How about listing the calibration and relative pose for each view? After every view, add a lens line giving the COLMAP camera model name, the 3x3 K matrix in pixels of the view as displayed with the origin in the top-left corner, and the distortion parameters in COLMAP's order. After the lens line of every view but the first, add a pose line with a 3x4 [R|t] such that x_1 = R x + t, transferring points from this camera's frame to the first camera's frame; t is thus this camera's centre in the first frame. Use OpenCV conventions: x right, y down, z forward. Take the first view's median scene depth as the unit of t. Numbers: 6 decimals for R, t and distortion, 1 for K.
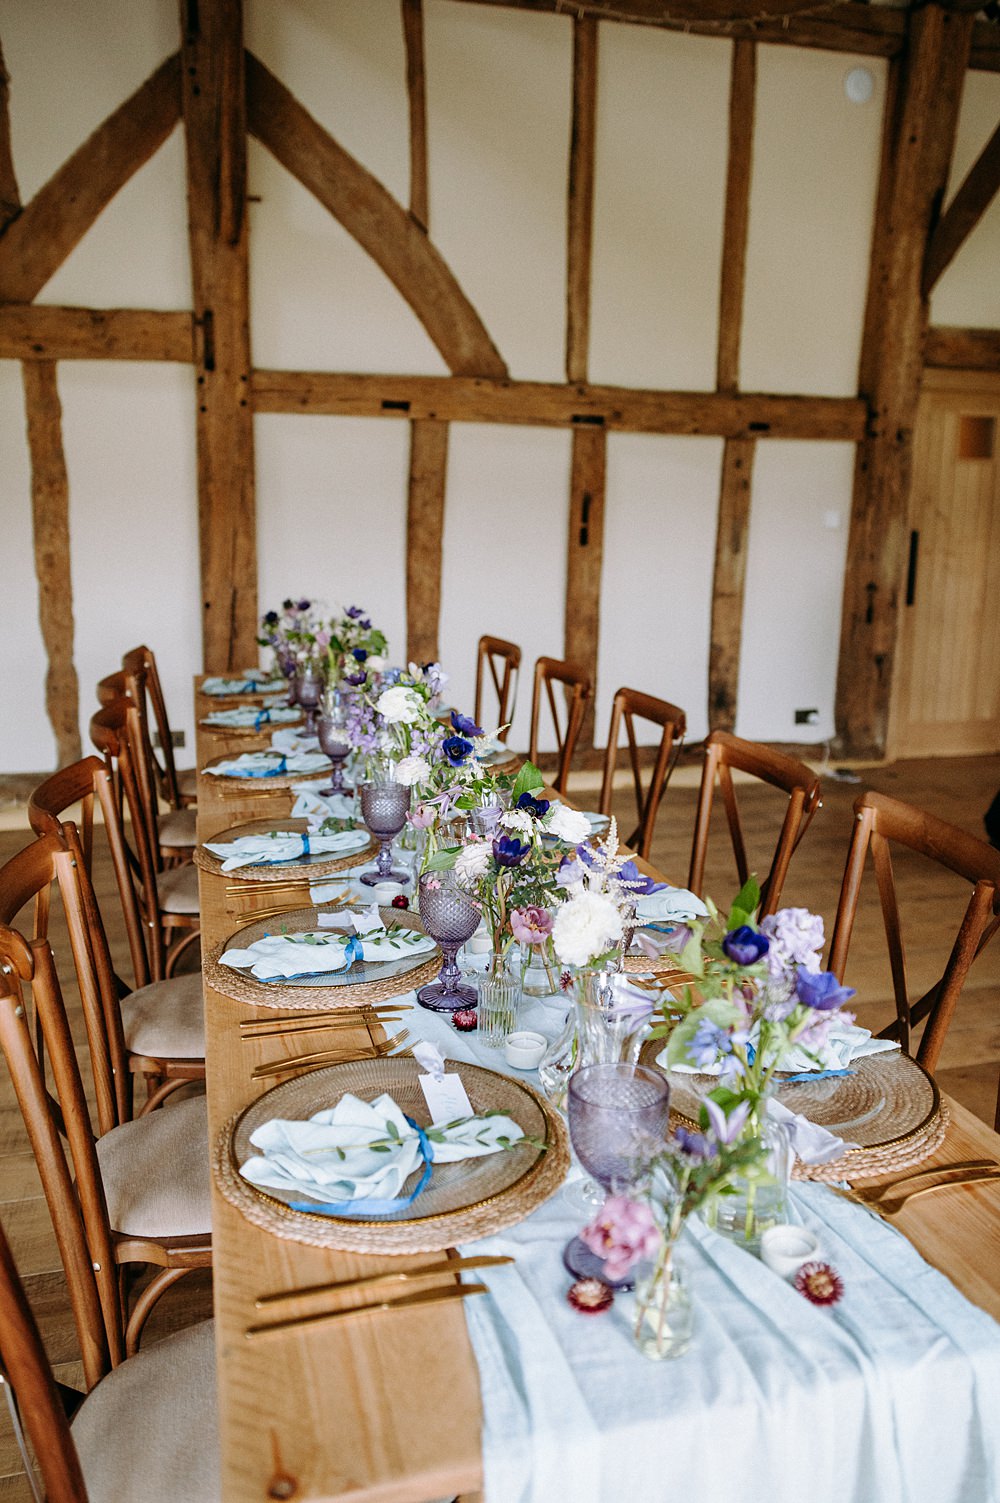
lens RADIAL K [[1231.4, 0, 500.0], [0, 1231.4, 751.5], [0, 0, 1]] dist [-0.053165, 0.061104]
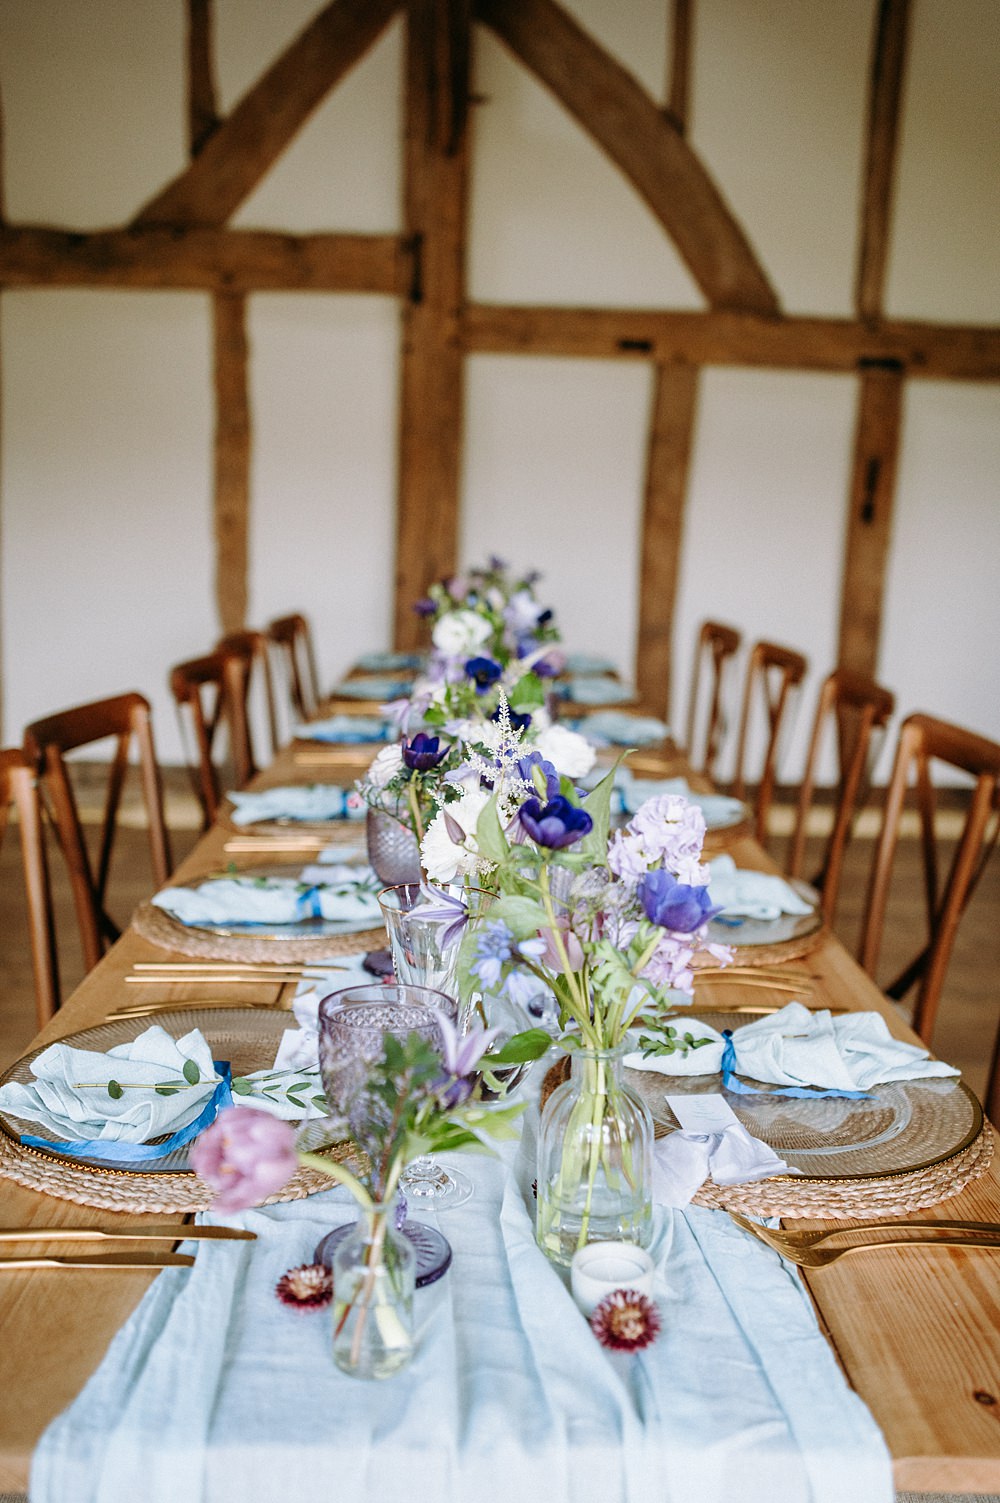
lens RADIAL K [[1467.4, 0, 500.0], [0, 1467.4, 751.5], [0, 0, 1]] dist [0.028505, 0.009606]
pose [[0.967757, 0.058756, -0.244937, 0.089184], [-0.070420, 0.996750, -0.039130, 0.036138], [0.241842, 0.055117, 0.968749, 0.036925]]
